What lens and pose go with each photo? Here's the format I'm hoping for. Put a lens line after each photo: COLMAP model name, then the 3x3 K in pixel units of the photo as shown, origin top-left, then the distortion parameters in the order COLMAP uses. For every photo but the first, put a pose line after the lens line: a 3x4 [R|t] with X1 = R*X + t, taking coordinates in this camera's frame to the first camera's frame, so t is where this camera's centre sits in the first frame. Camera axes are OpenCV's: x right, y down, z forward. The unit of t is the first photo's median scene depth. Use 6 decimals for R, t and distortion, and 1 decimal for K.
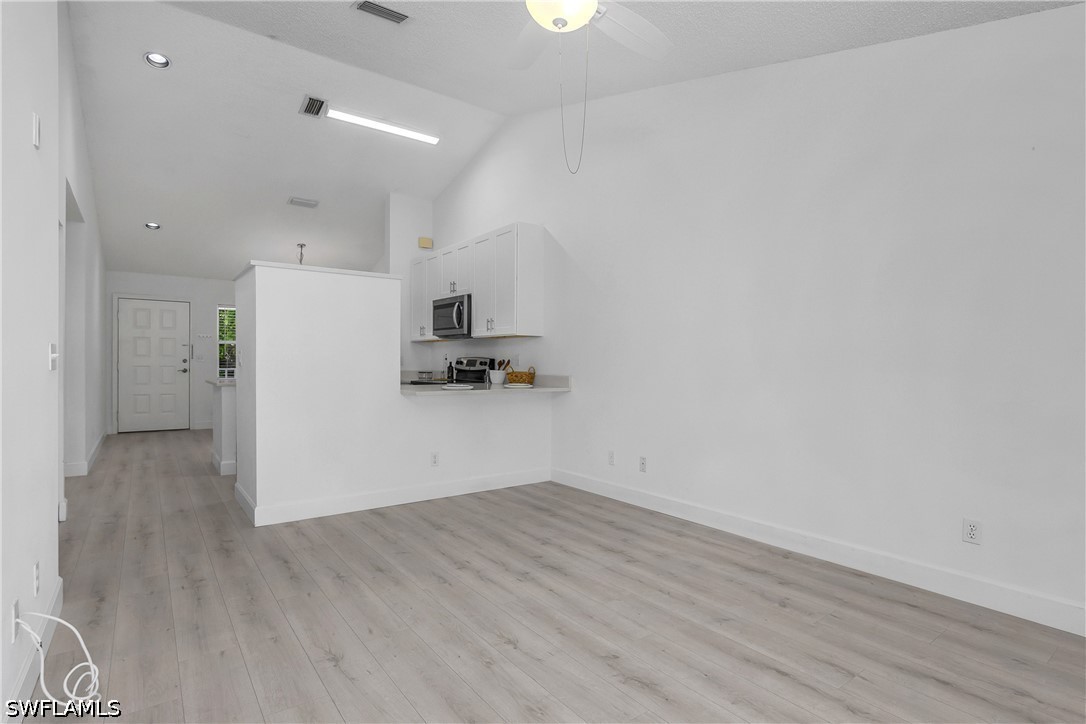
lens RADIAL K [[543.2, 0, 551.0], [0, 543.2, 370.6], [0, 0, 1]] dist [-0.024408, 0.004123]
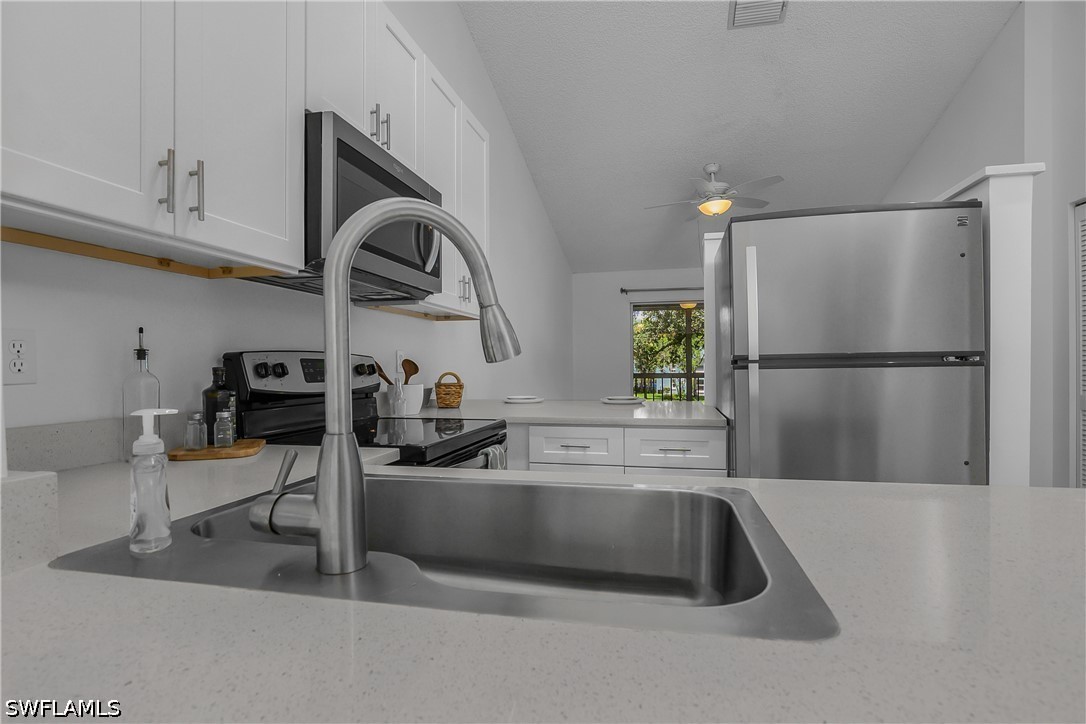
lens RADIAL K [[543.2, 0, 538.5], [0, 543.2, 359.2], [0, 0, 1]] dist [-0.024408, 0.004123]
pose [[-0.634381, 0.001534, 0.773019, -0.482036], [0.010925, 0.999916, 0.006982, -0.021748], [-0.772943, 0.012874, -0.634344, 1.142699]]
